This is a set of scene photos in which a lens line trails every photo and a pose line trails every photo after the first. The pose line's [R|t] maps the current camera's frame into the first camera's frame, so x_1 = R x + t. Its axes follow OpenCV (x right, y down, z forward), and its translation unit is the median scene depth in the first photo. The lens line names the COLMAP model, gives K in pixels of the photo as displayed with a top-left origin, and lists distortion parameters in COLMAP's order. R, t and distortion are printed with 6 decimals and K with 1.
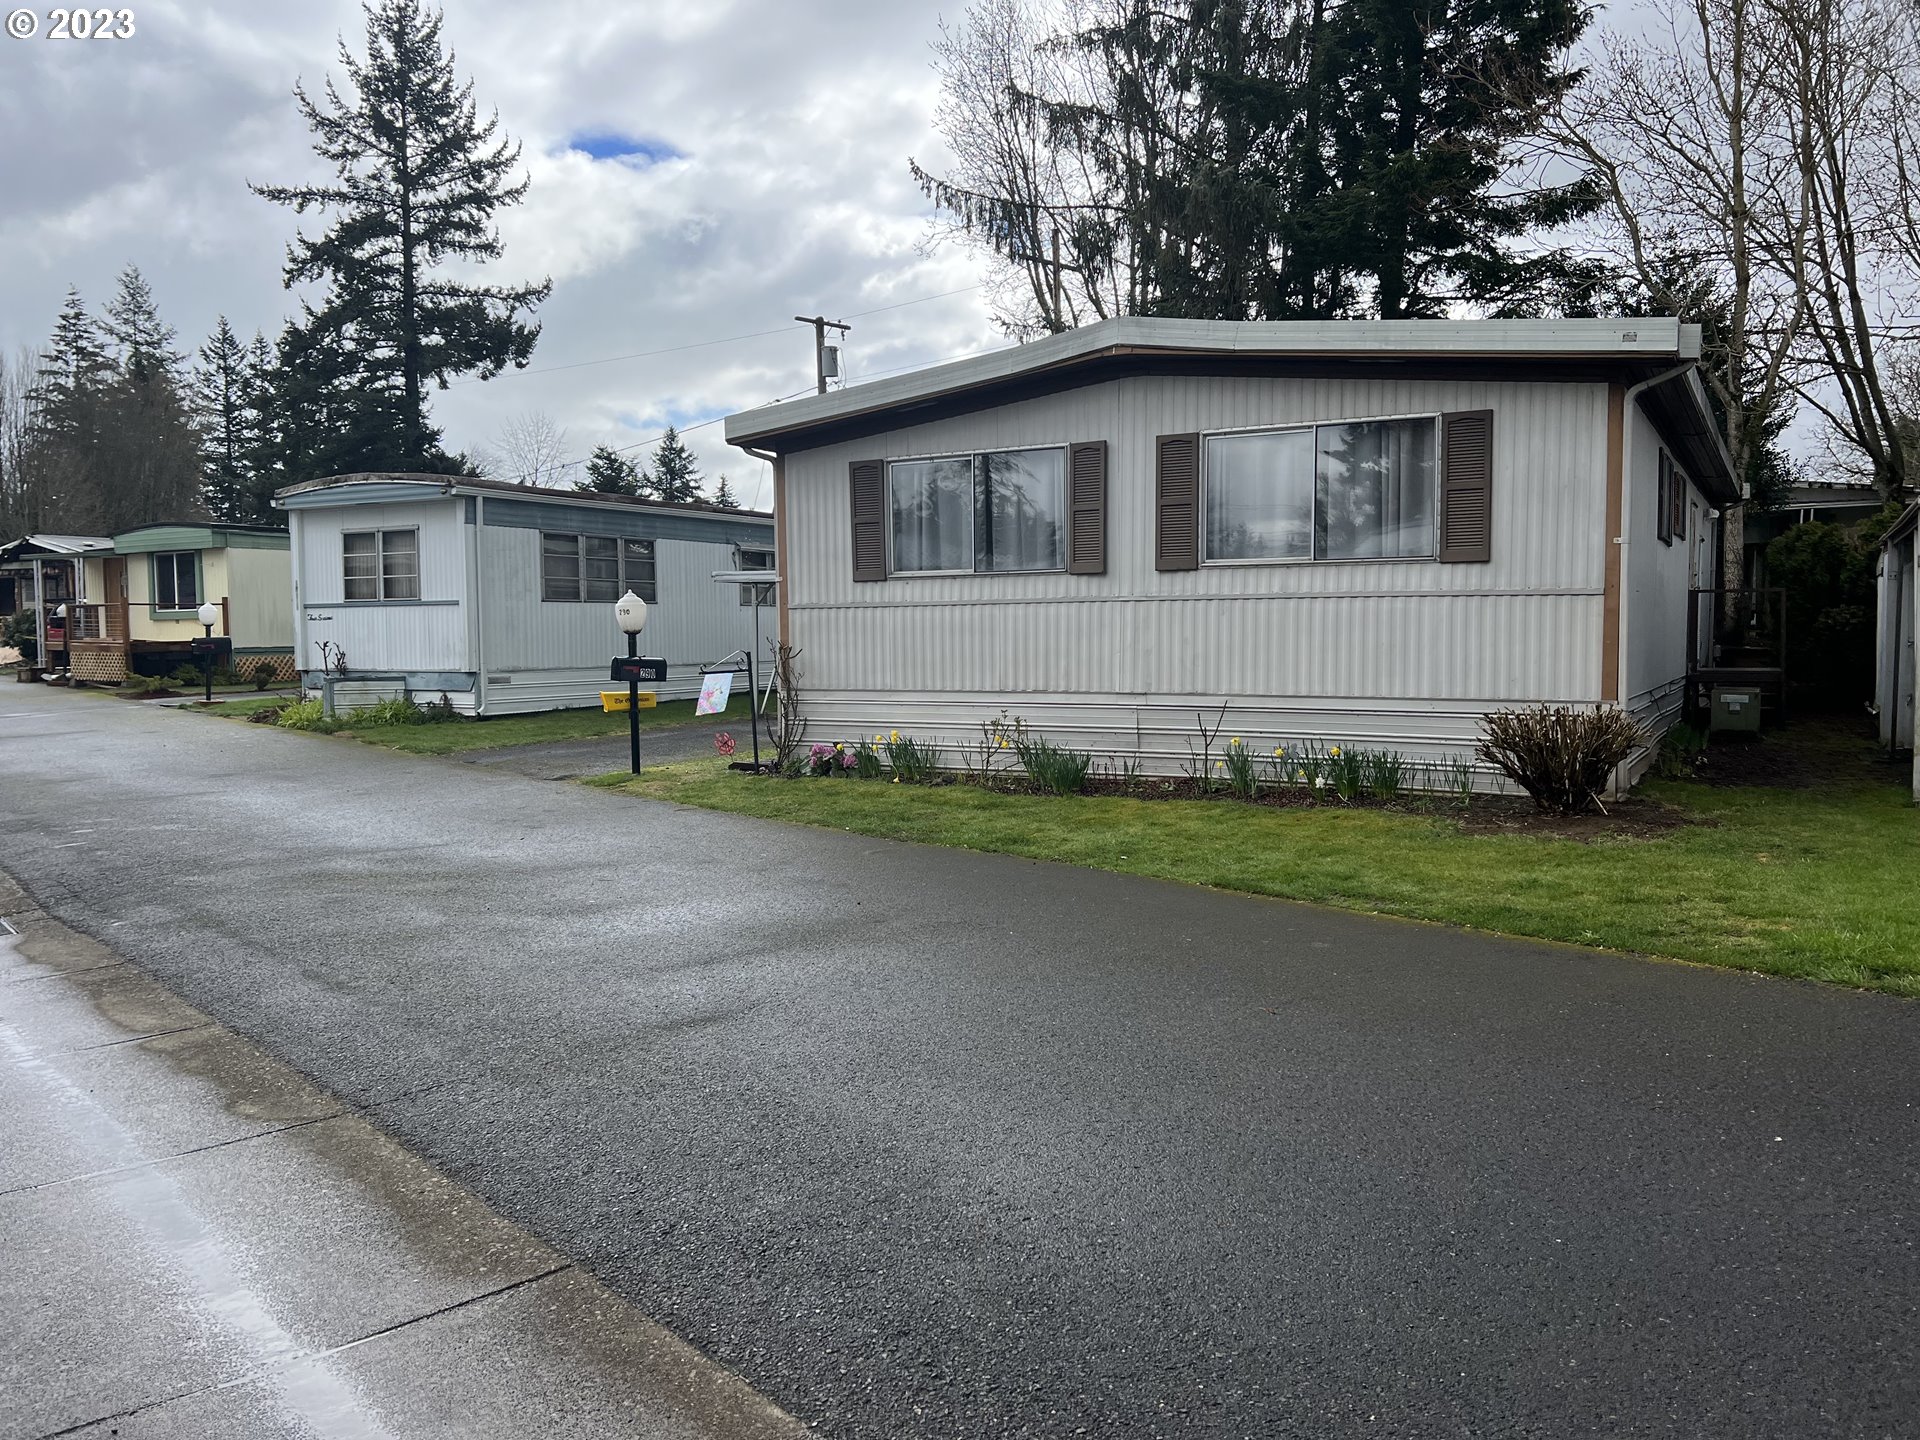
lens RADIAL K [[1434.8, 0, 960.0], [0, 1434.8, 720.0], [0, 0, 1]] dist [-0.000776, -0.000760]
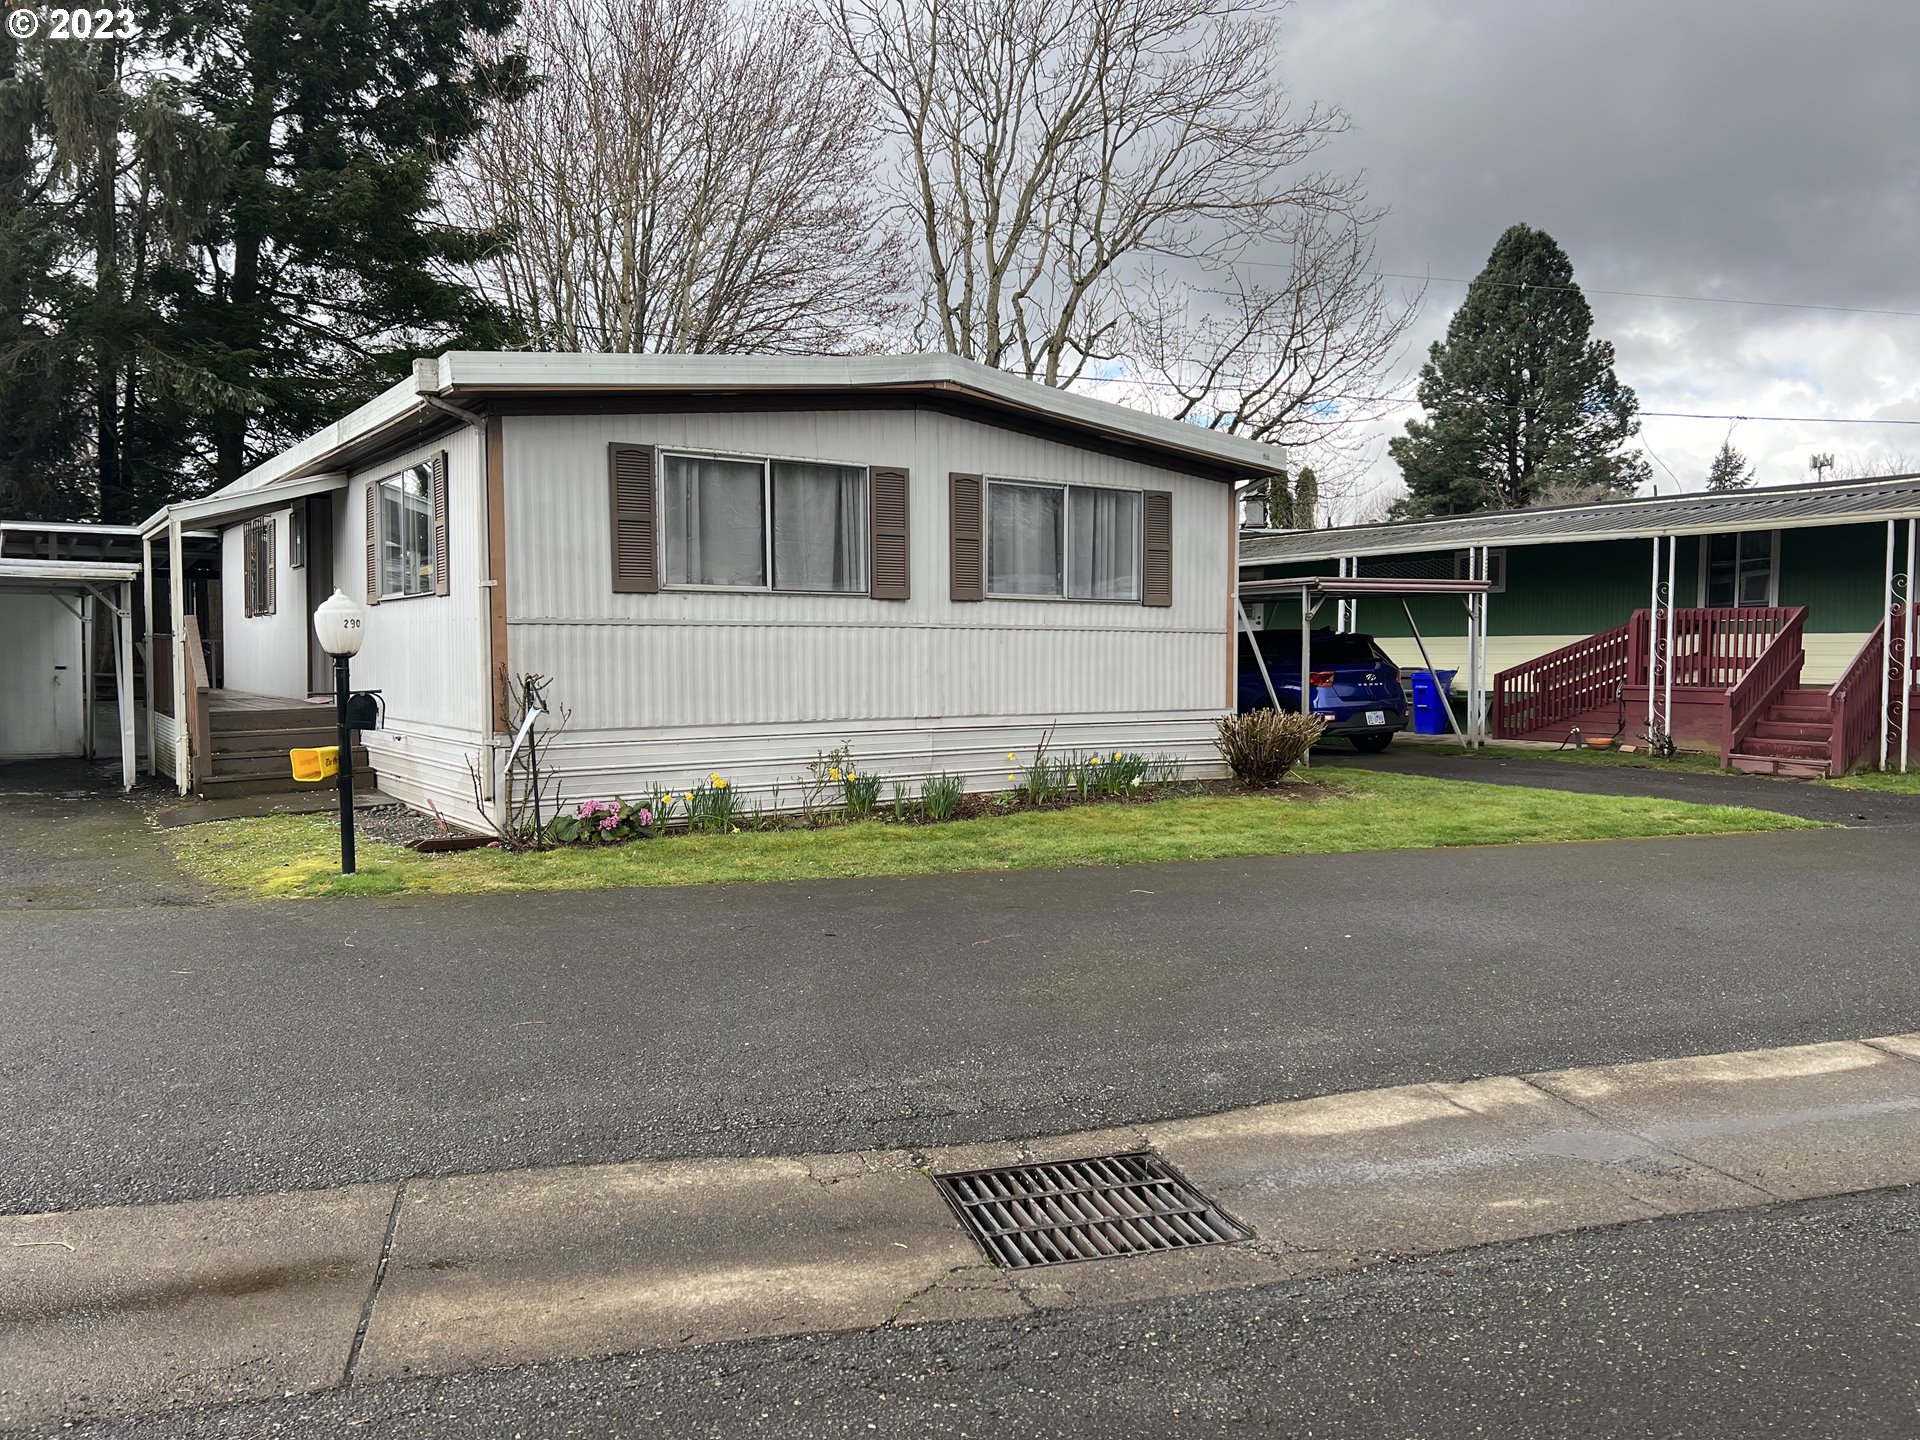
lens RADIAL K [[1434.8, 0, 960.0], [0, 1434.8, 720.0], [0, 0, 1]] dist [-0.000776, -0.000760]
pose [[0.418723, -0.032832, 0.907520, -0.784064], [0.050860, 0.998626, 0.012661, -0.028387], [-0.906689, 0.040855, 0.419817, 0.539797]]
